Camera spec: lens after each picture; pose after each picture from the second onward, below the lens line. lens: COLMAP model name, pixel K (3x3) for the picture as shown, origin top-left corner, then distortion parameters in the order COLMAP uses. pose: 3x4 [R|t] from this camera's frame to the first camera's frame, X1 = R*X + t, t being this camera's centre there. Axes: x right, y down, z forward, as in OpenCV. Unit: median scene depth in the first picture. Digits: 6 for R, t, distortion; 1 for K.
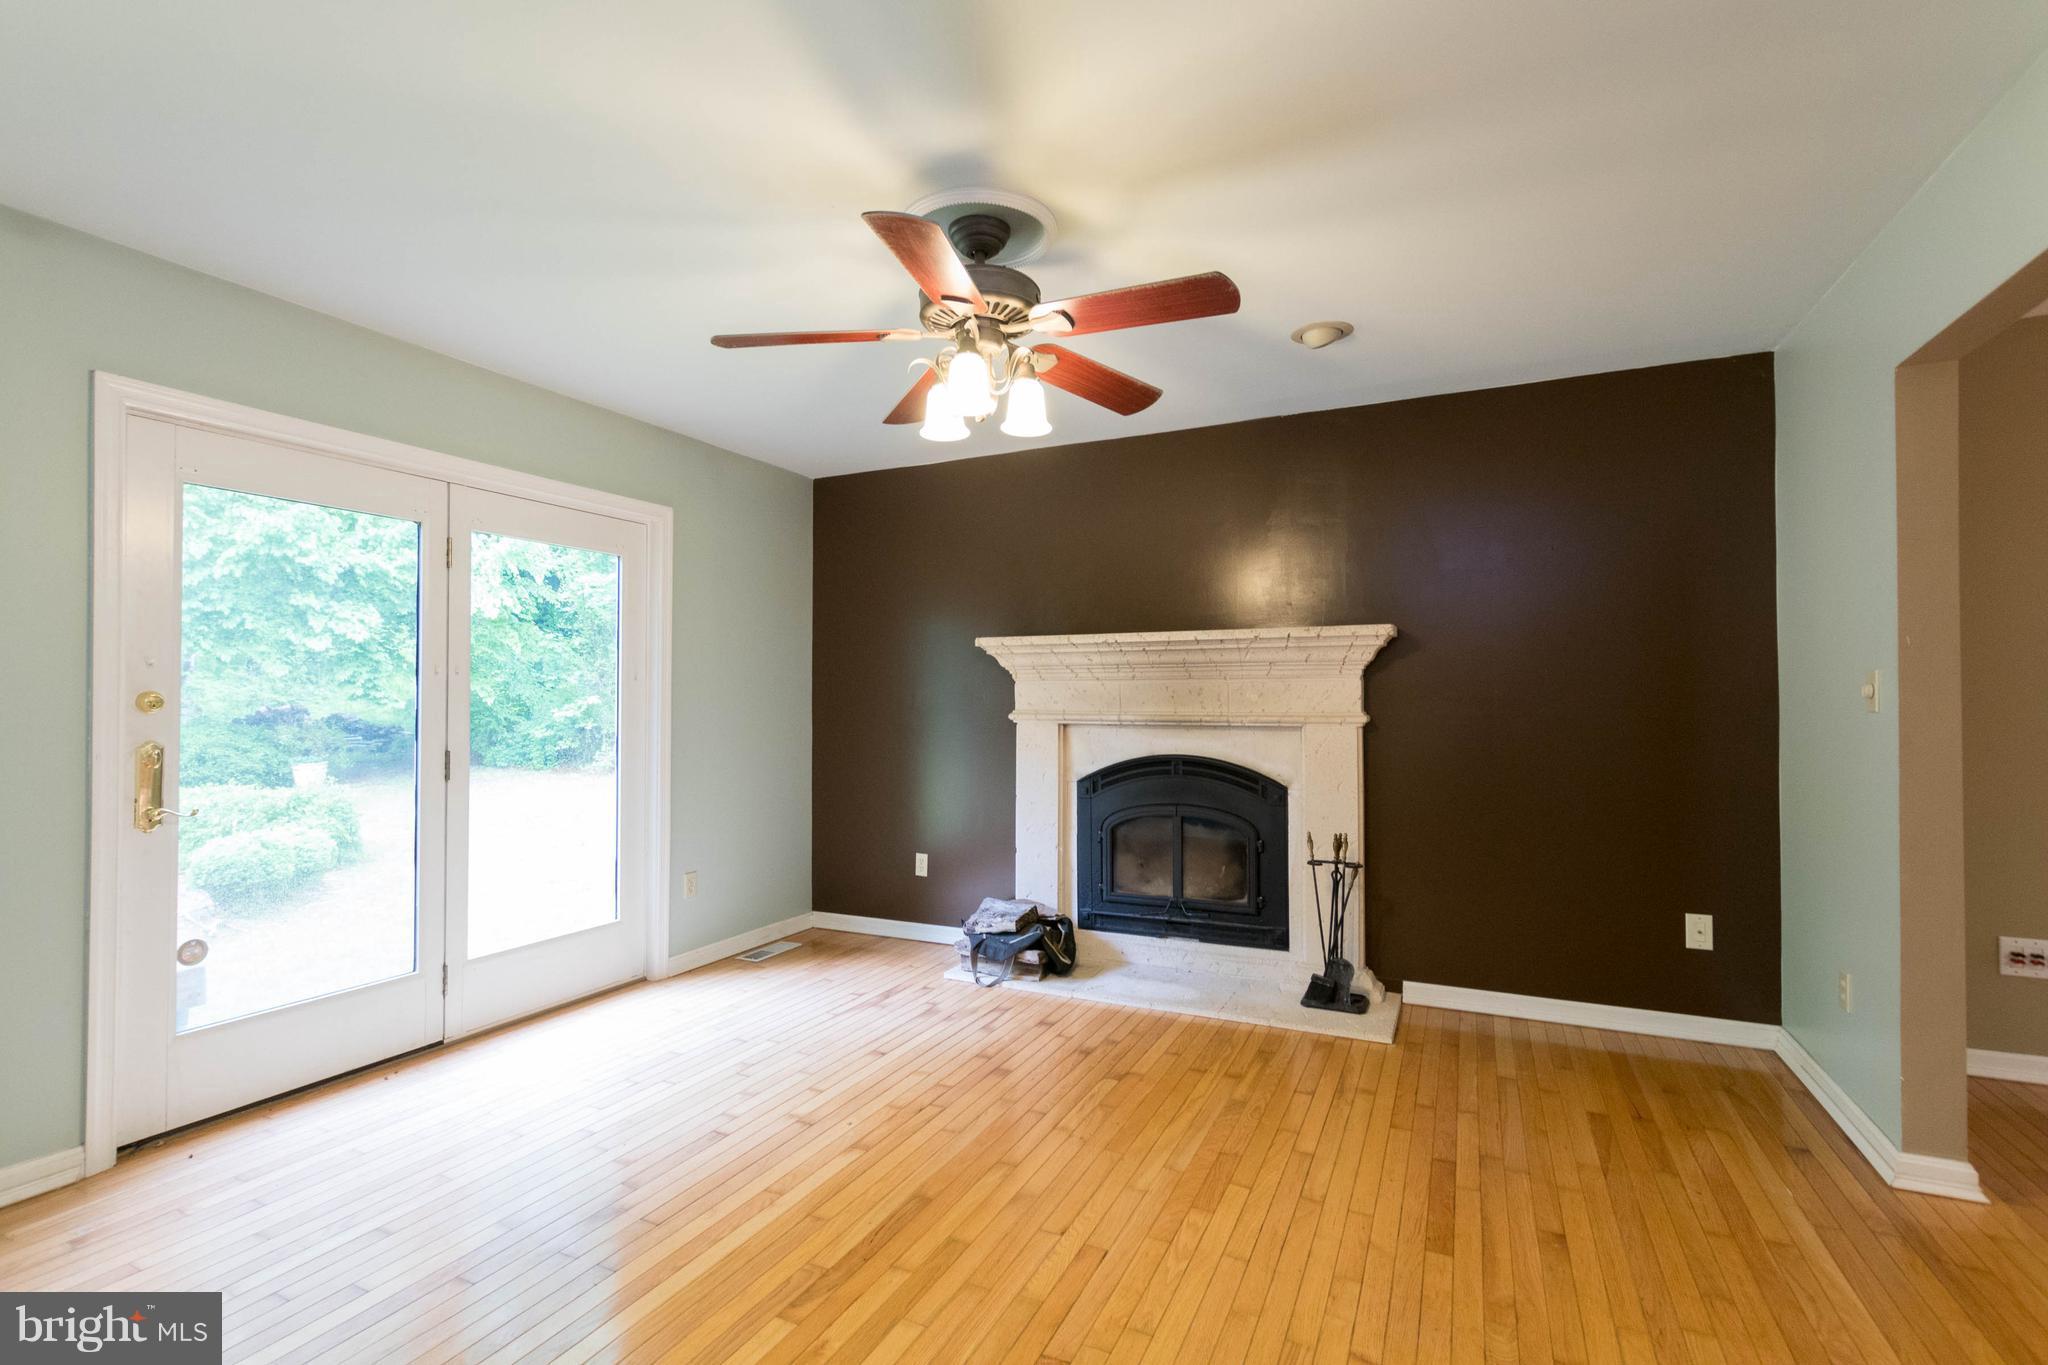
lens RADIAL K [[931.4, 0, 1015.5], [0, 931.4, 684.1], [0, 0, 1]] dist [0.000770, -0.000028]
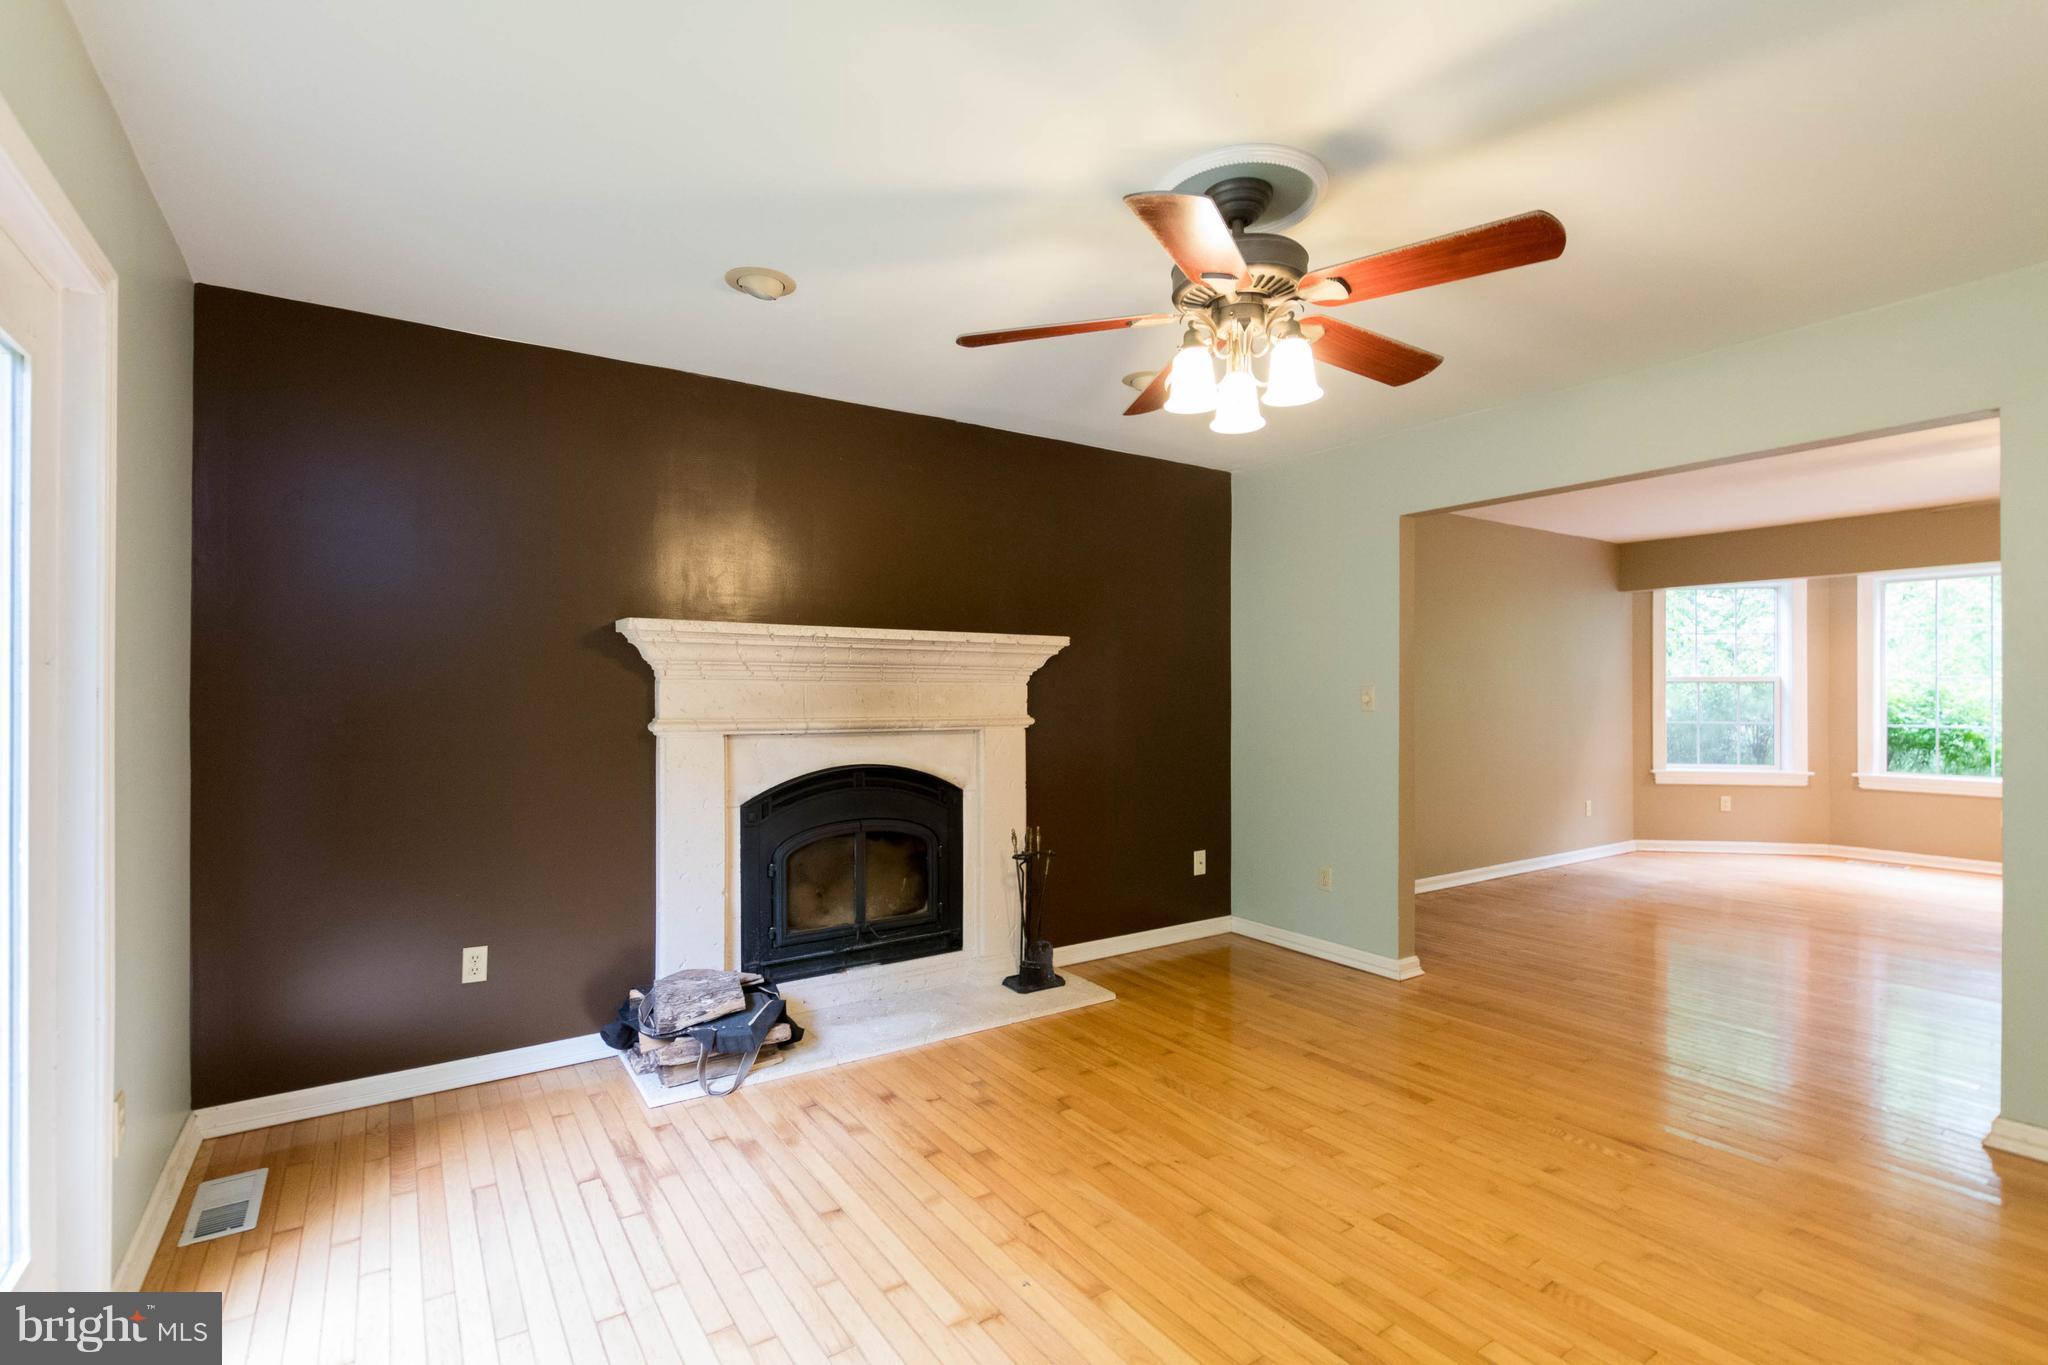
lens RADIAL K [[936.7, 0, 1019.5], [0, 936.7, 691.4], [0, 0, 1]] dist [0.000481, -0.000239]
pose [[0.506231, 0.004626, 0.862386, -0.580510], [-0.015455, 0.999874, 0.003708, -0.000954], [-0.862260, -0.015205, 0.506238, 0.446876]]
